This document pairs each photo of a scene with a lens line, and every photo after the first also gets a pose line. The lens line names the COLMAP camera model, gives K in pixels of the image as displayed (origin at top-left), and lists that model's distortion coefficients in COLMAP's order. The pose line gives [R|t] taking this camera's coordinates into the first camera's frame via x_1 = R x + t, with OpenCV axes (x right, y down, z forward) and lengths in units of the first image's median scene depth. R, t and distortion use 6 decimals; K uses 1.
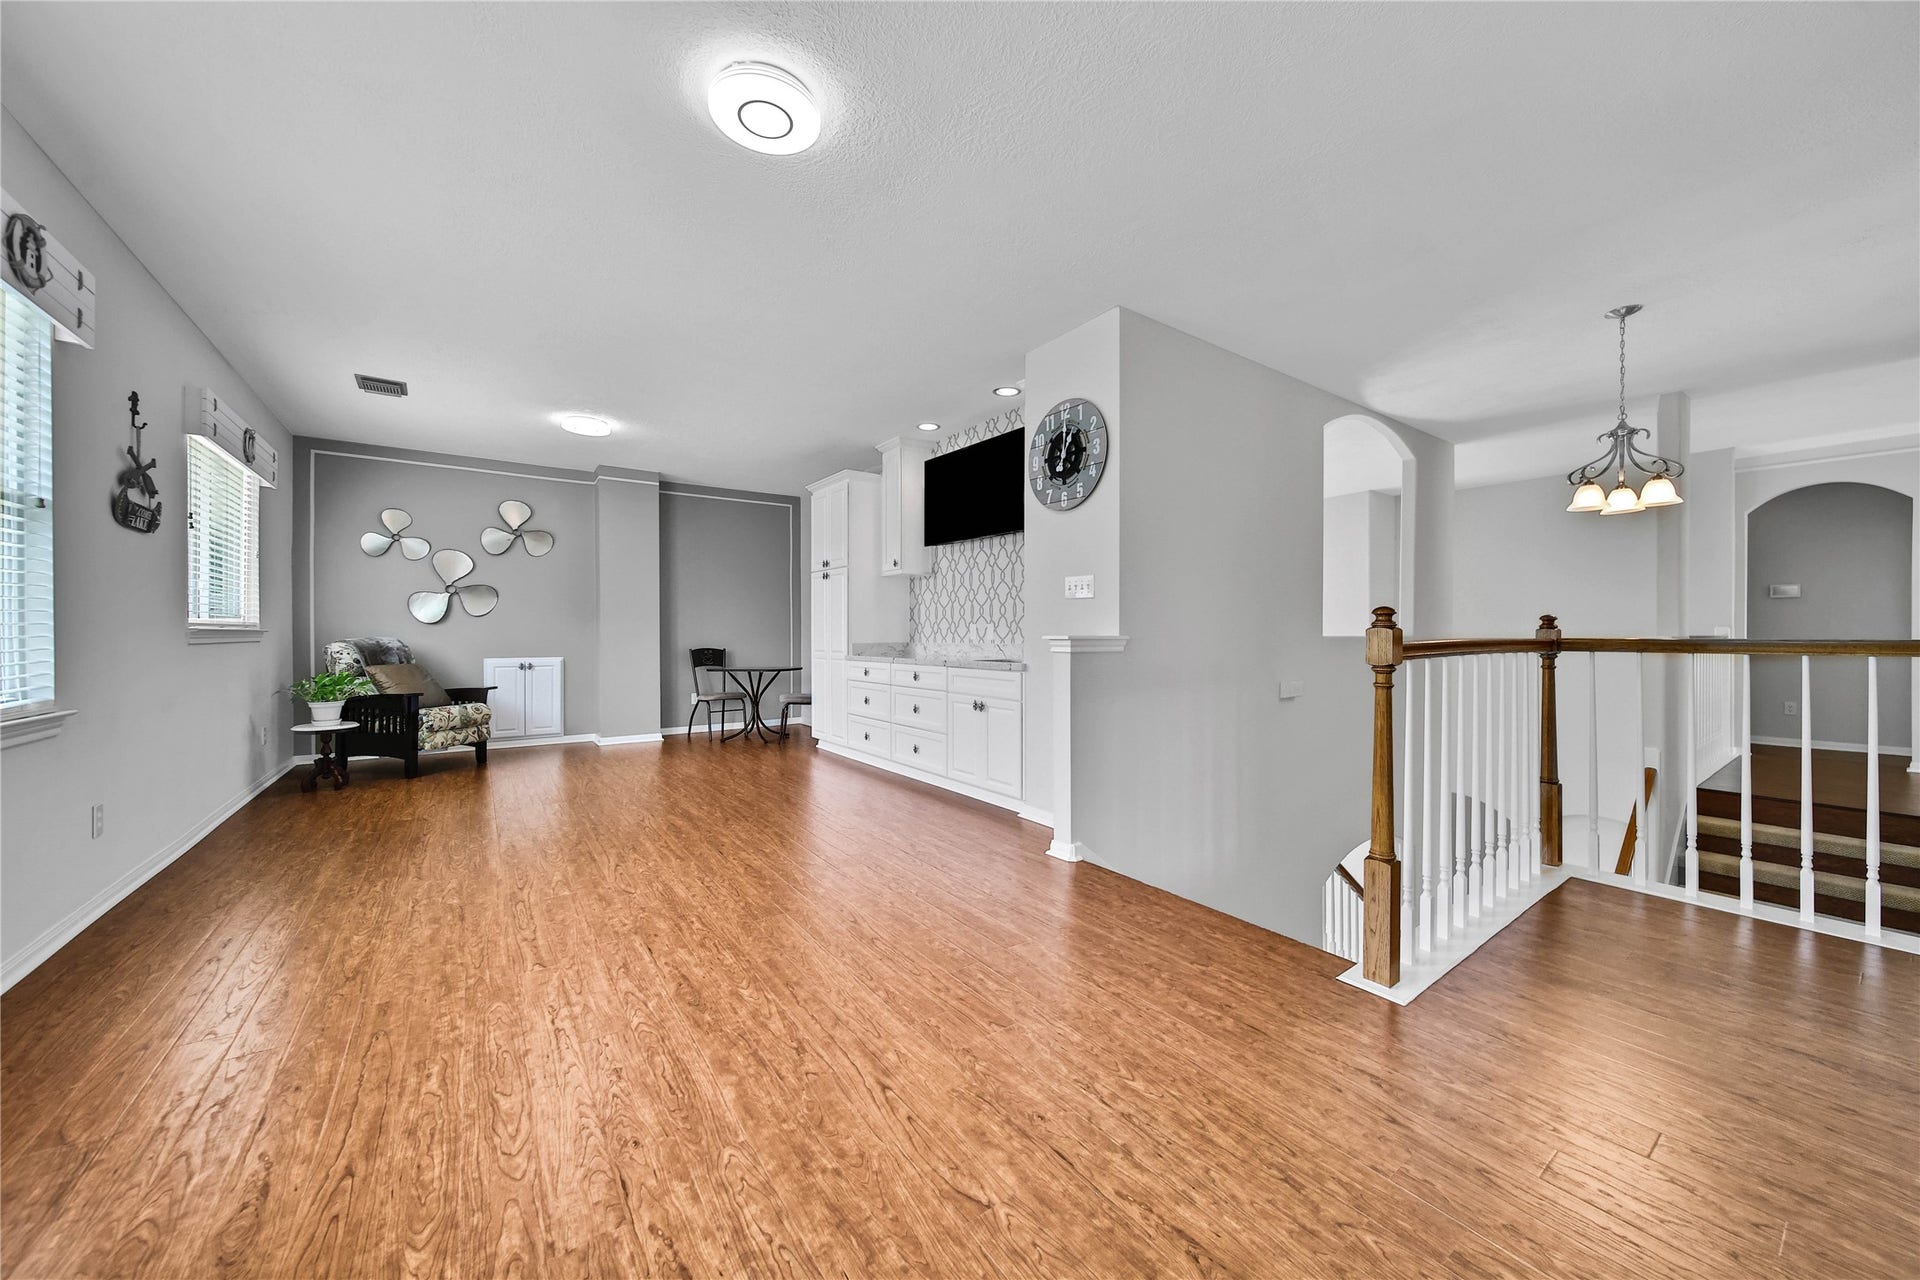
lens RADIAL K [[698.0, 0, 964.0], [0, 698.0, 633.9], [0, 0, 1]] dist [0.000747, -0.001103]
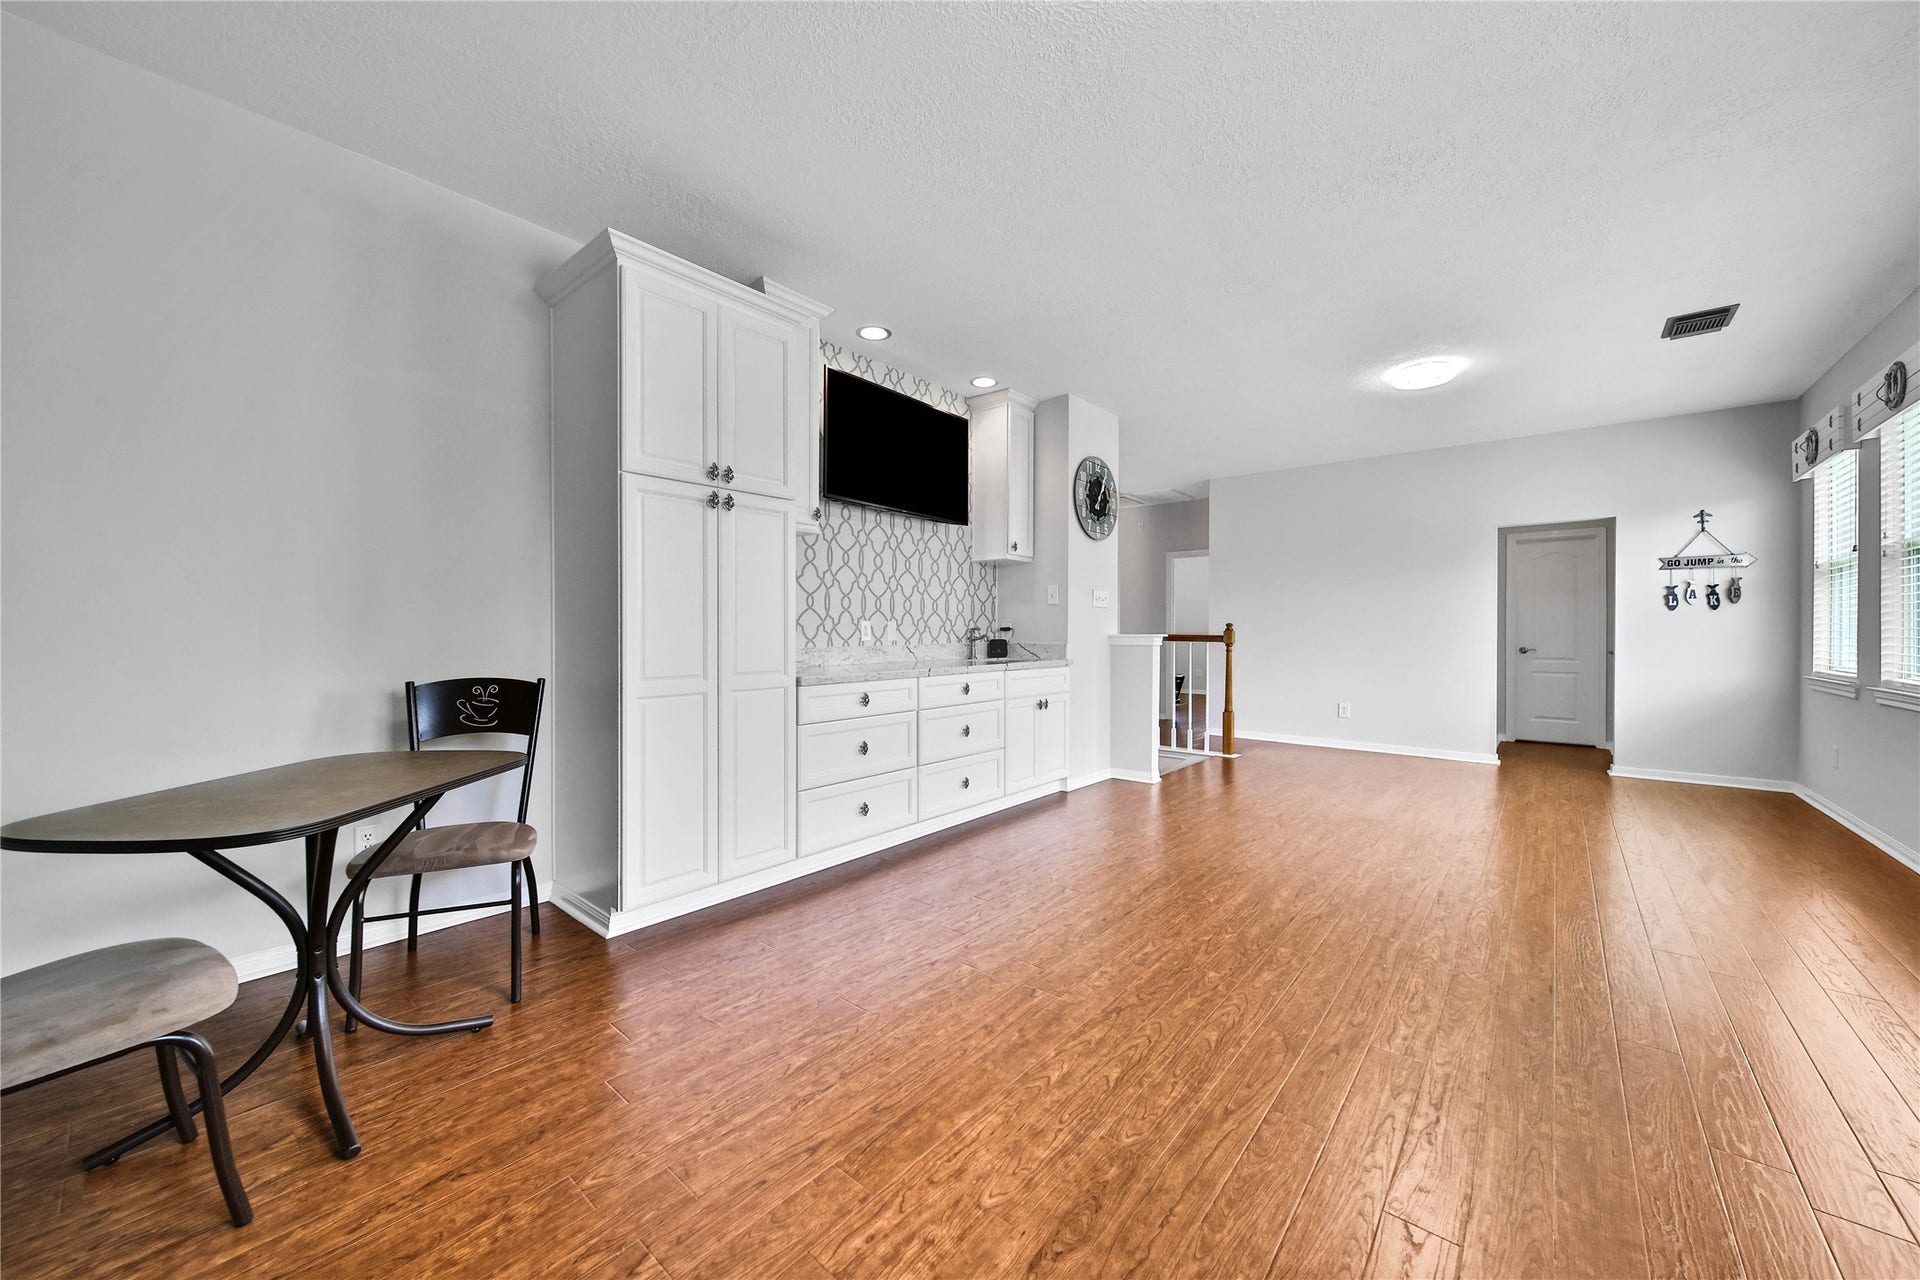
lens RADIAL K [[698.0, 0, 963.1], [0, 698.0, 634.8], [0, 0, 1]] dist [0.000747, -0.001103]
pose [[-0.252700, -0.006932, 0.967520, -0.772338], [-0.001056, 0.999976, 0.006889, -0.004218], [-0.967544, 0.000719, -0.252701, 1.135910]]
